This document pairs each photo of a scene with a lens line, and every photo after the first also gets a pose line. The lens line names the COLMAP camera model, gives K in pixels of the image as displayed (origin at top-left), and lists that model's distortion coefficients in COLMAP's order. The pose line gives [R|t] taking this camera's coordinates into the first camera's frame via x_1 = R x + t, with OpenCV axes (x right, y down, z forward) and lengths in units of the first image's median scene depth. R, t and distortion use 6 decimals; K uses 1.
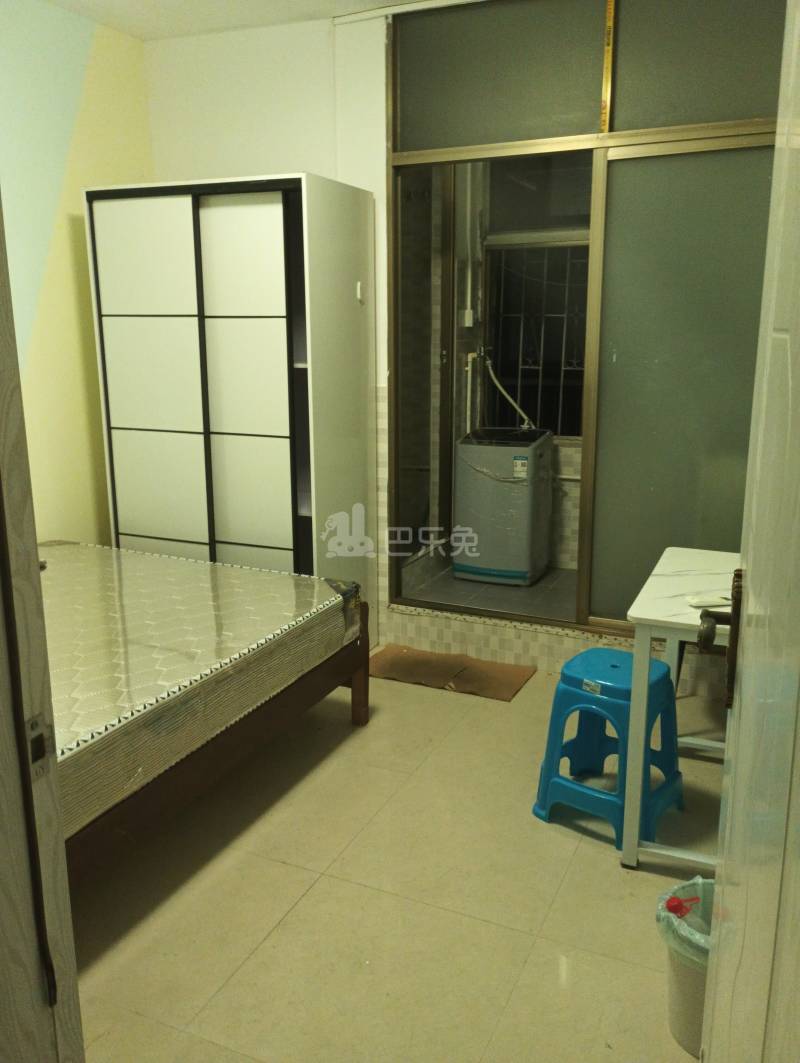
lens RADIAL K [[882.3, 0, 388.4], [0, 882.3, 540.8], [0, 0, 1]] dist [0.057044, -0.047949]
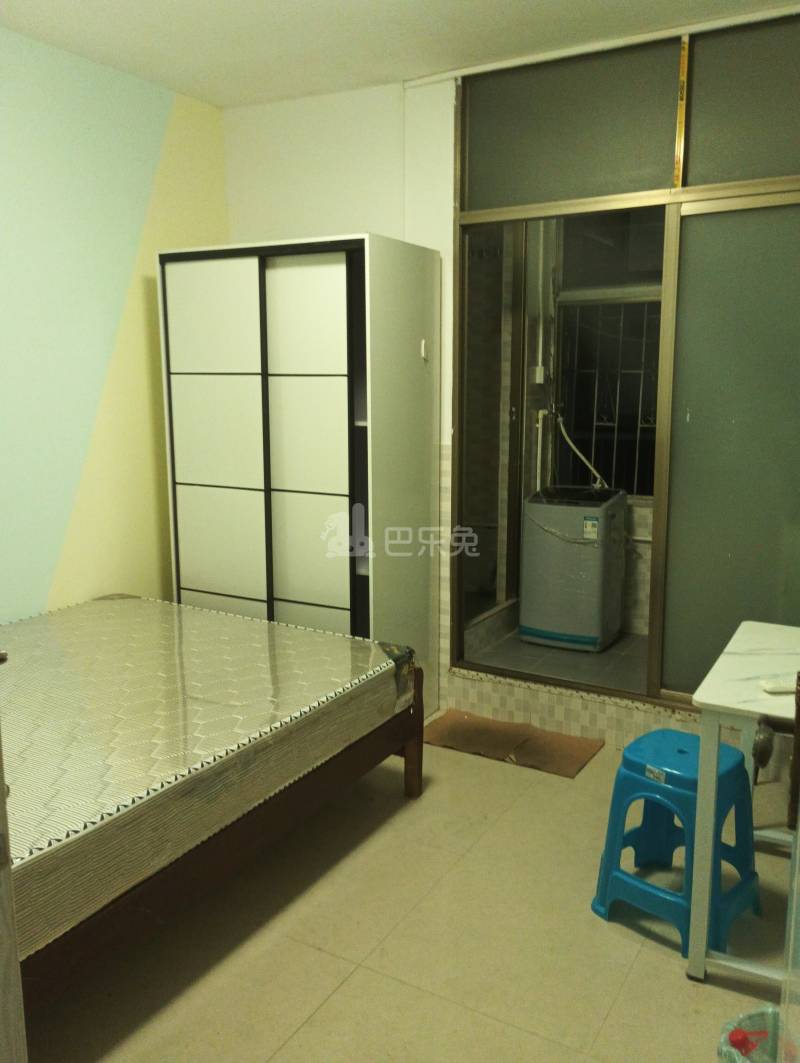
lens RADIAL K [[882.3, 0, 390.7], [0, 882.3, 541.5], [0, 0, 1]] dist [0.057044, -0.047949]
pose [[0.995766, 0.017780, -0.090187, 0.023078], [-0.022786, 0.998238, -0.054783, -0.012715], [0.089054, 0.056606, 0.994417, 0.028671]]
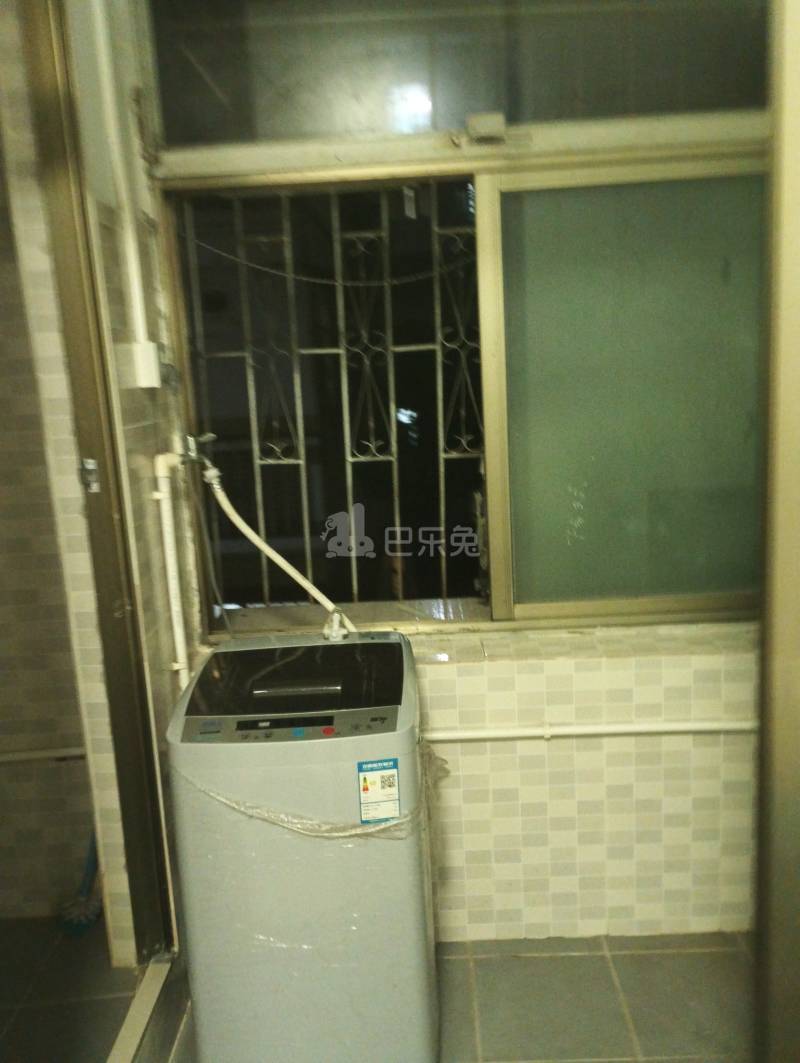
lens RADIAL K [[882.3, 0, 411.8], [0, 882.3, 532.9], [0, 0, 1]] dist [0.057044, -0.047949]
pose [[0.904822, -0.123510, 0.407483, 0.039949], [0.144303, 0.989320, -0.020559, -0.201815], [-0.400591, 0.077403, 0.912982, 0.793568]]
